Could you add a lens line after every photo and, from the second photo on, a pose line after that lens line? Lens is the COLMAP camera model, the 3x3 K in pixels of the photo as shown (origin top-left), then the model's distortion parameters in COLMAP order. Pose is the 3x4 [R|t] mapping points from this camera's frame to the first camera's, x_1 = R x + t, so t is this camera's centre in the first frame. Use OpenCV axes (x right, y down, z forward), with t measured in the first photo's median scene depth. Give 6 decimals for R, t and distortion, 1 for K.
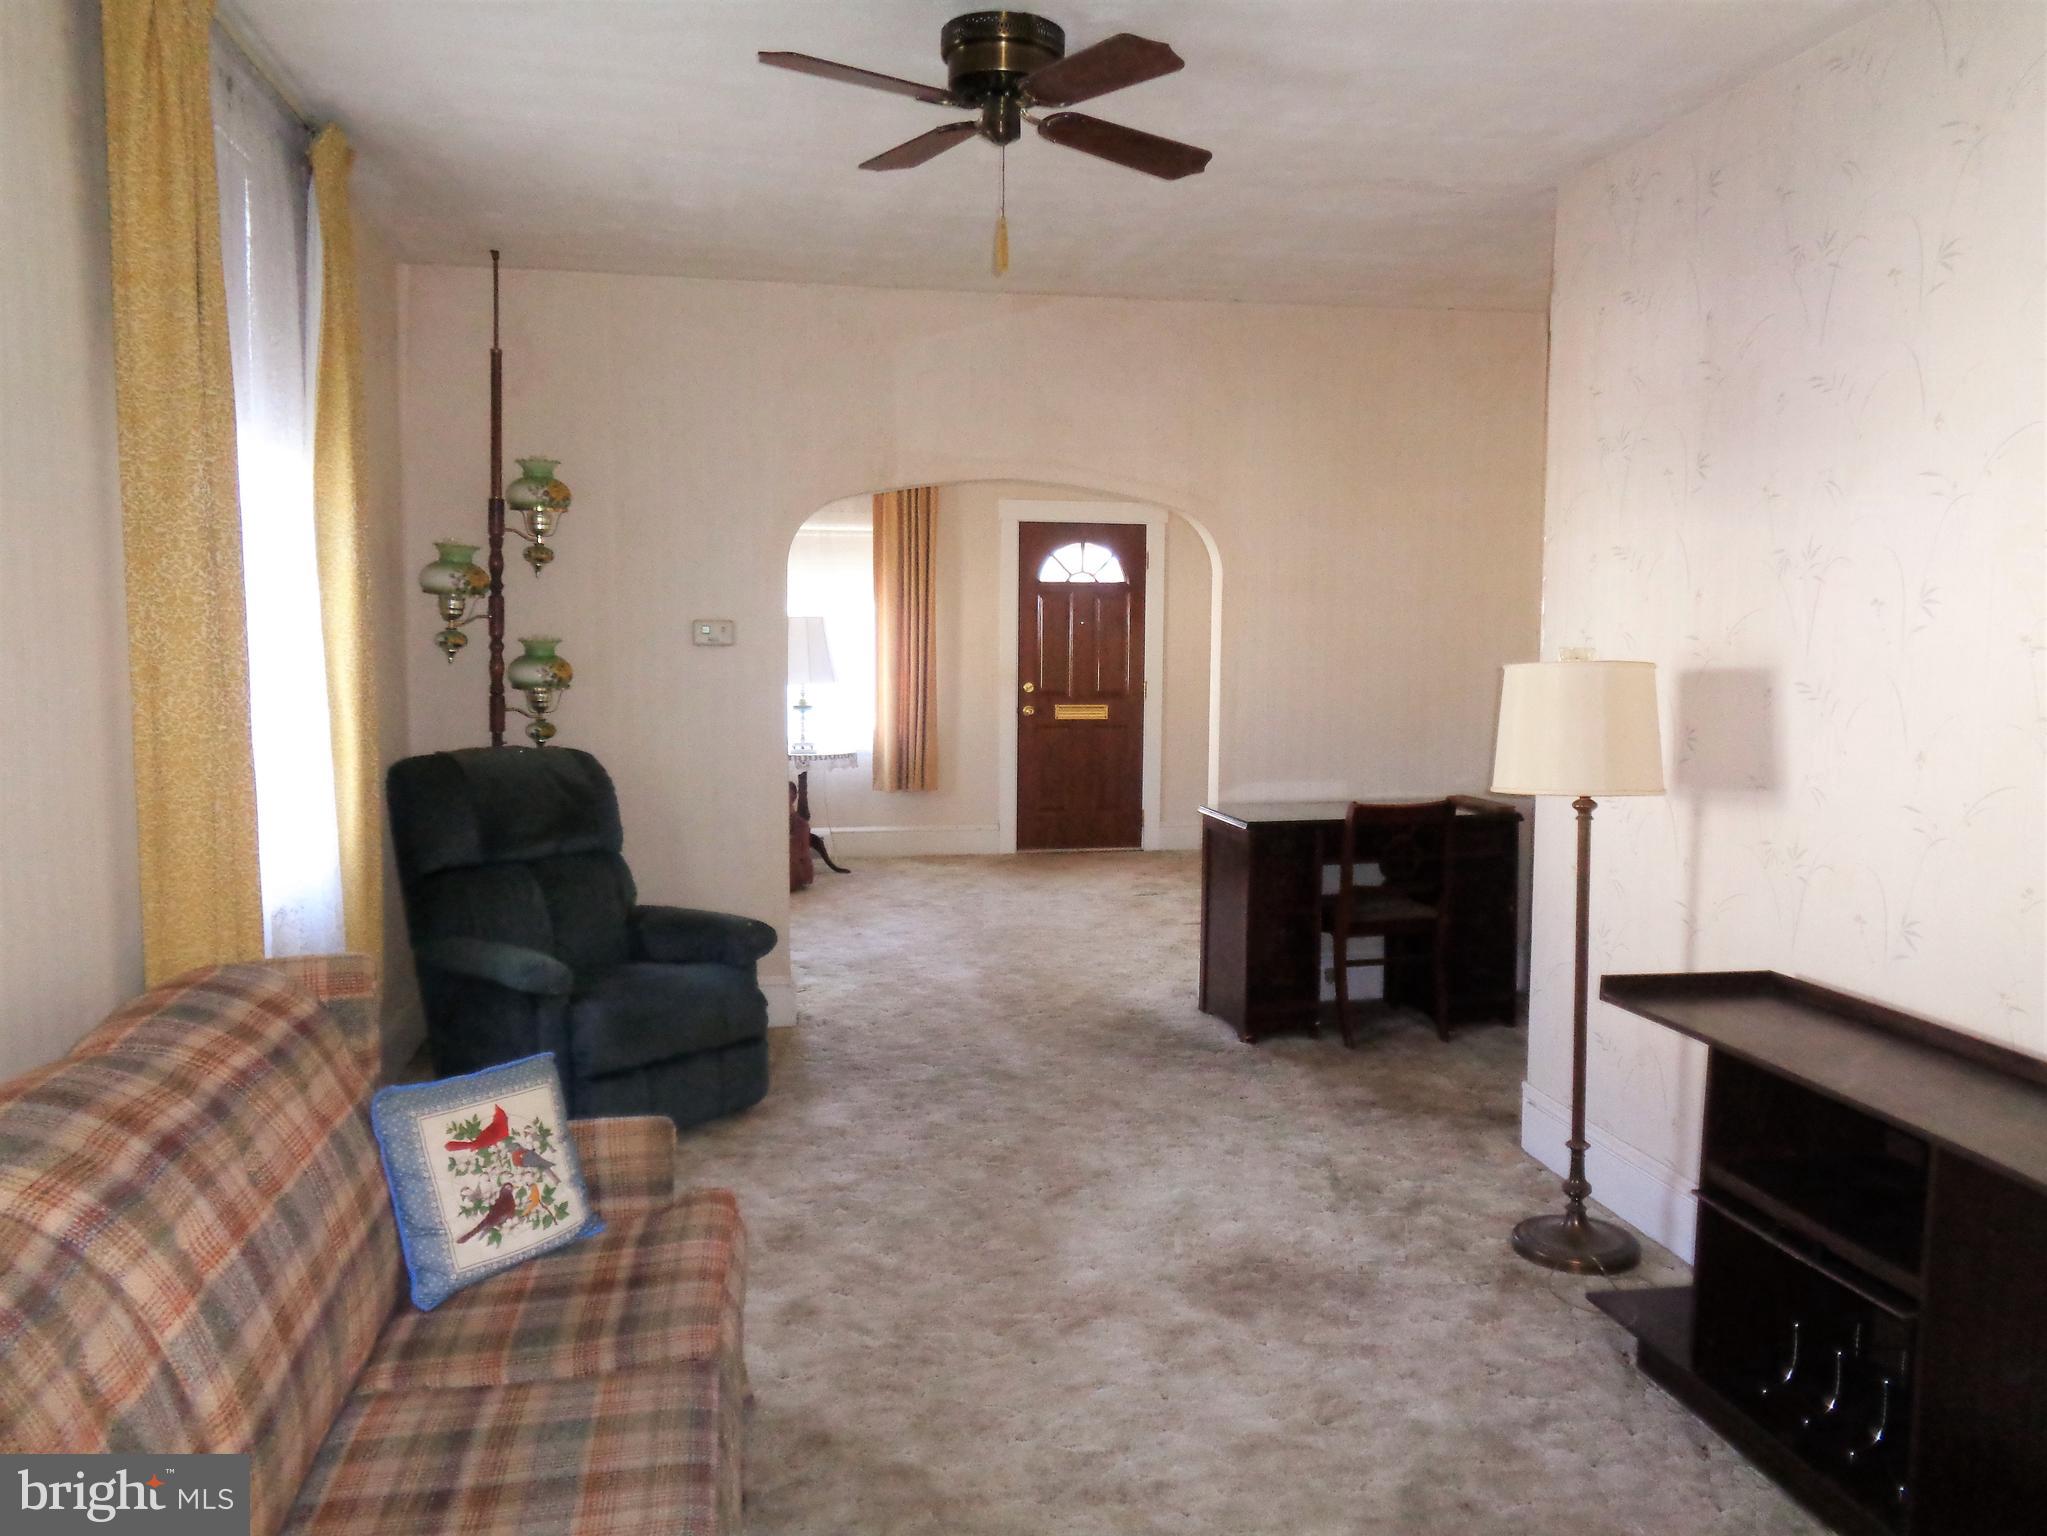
lens RADIAL K [[1486.0, 0, 1023.5], [0, 1486.0, 768.0], [0, 0, 1]] dist [-0.002275, -0.001426]
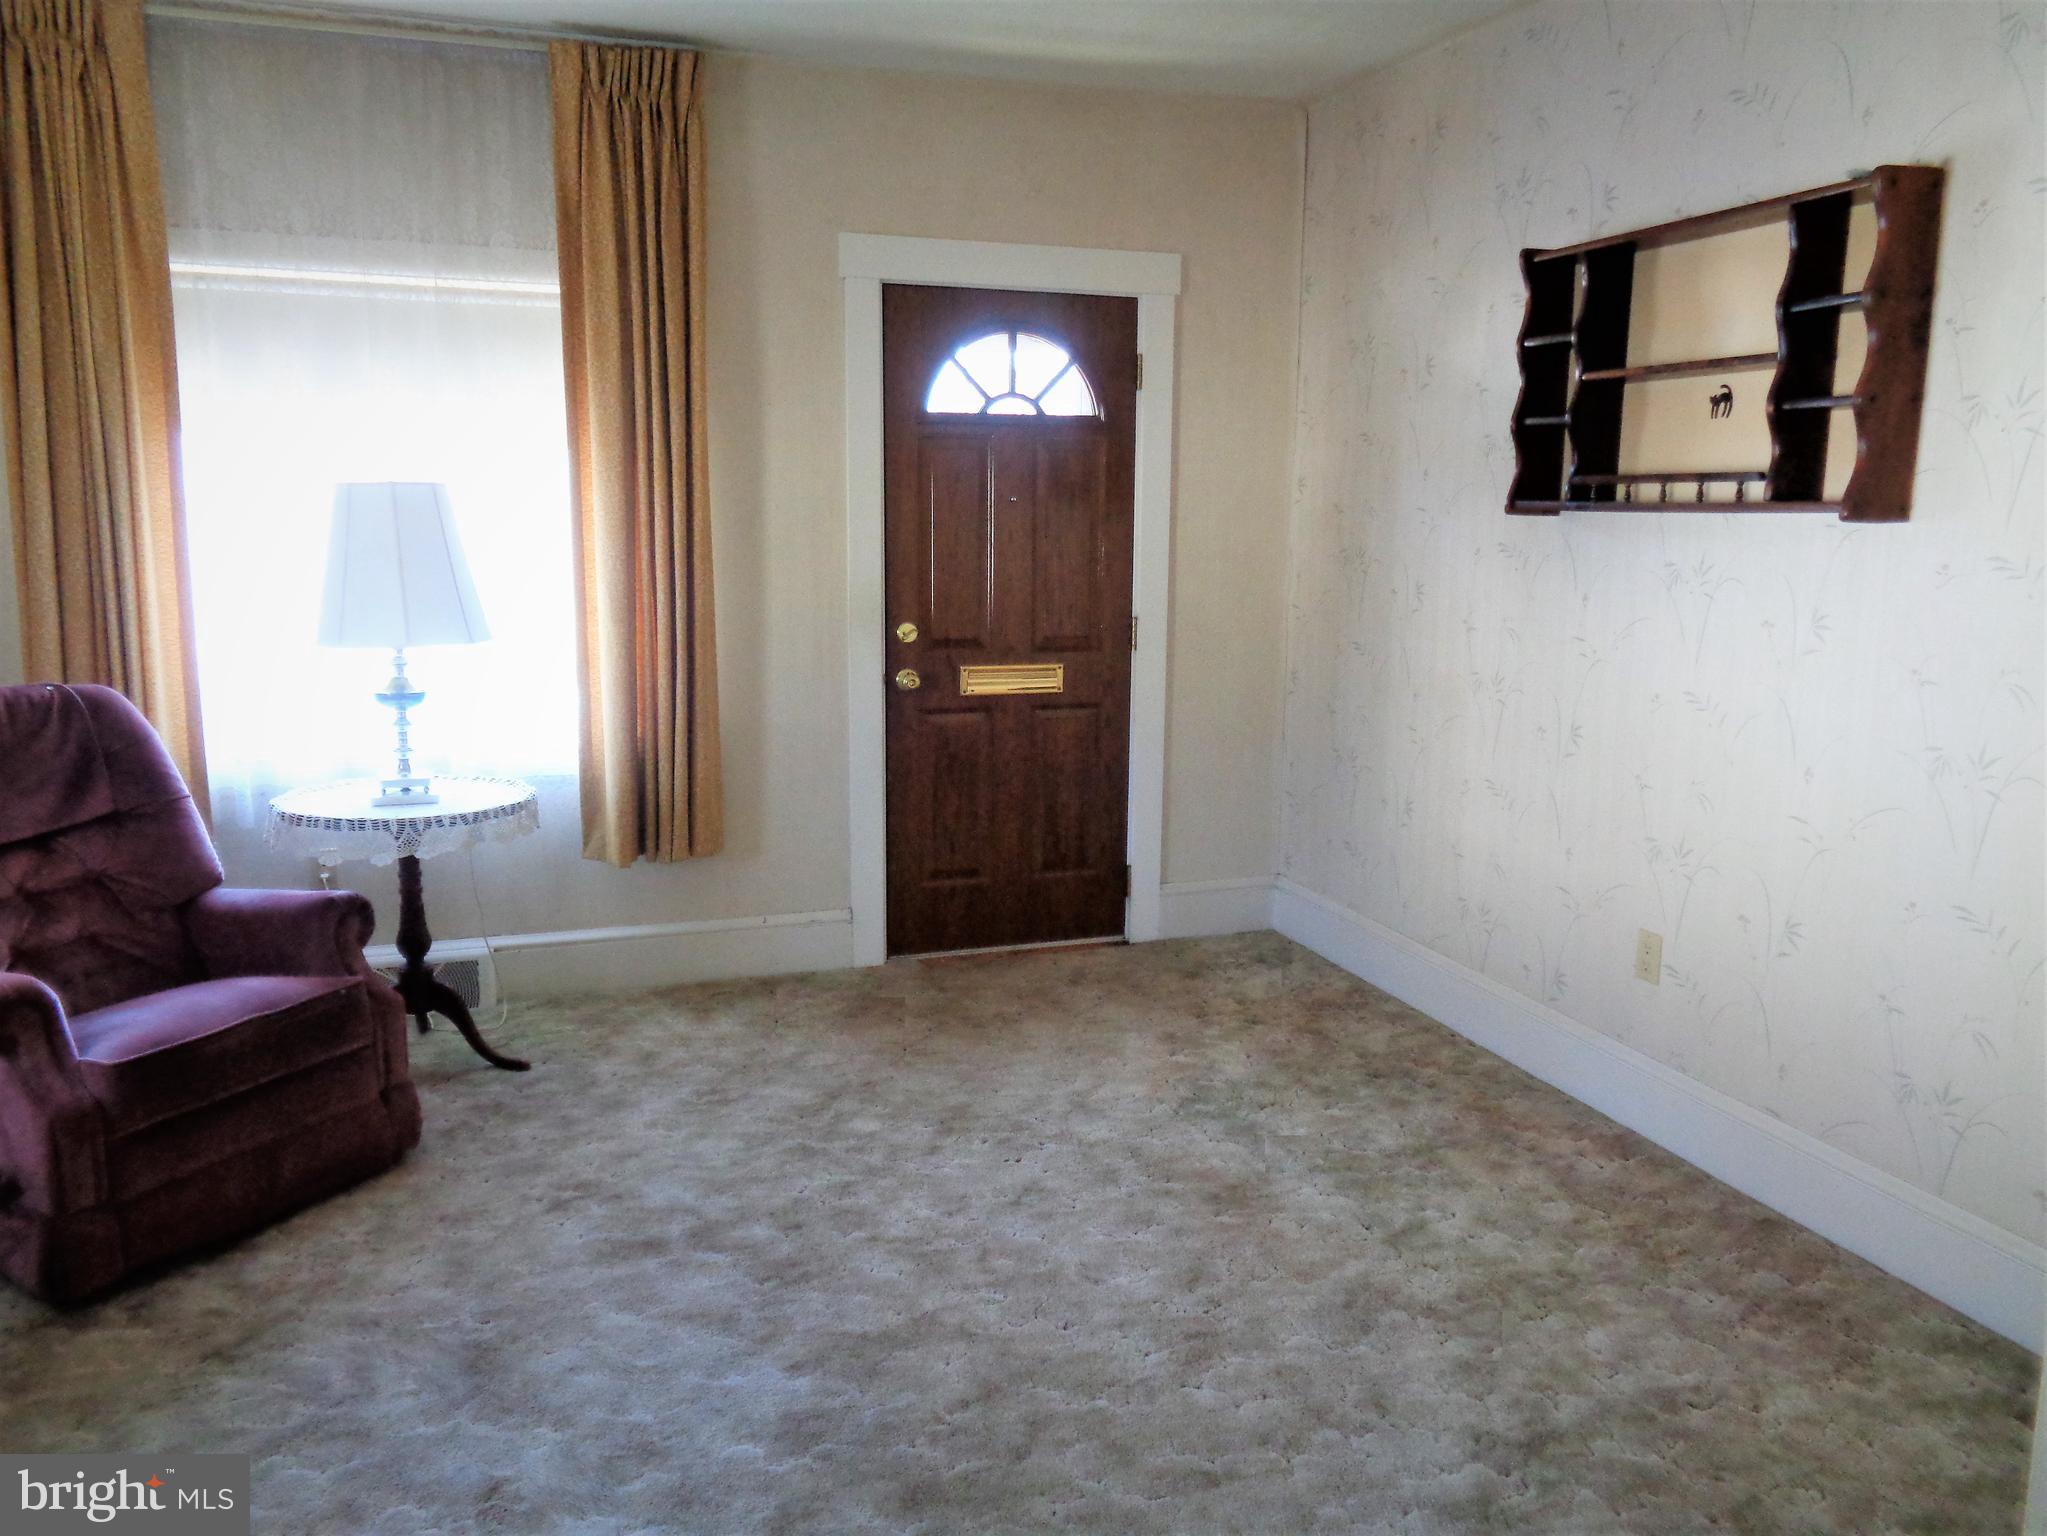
lens RADIAL K [[1486.0, 0, 1023.5], [0, 1486.0, 768.0], [0, 0, 1]] dist [-0.002275, -0.001426]
pose [[0.988210, -0.025419, 0.150978, -0.033542], [0.013153, 0.996571, 0.081693, -0.049183], [-0.152536, -0.078744, 0.985156, 0.511137]]
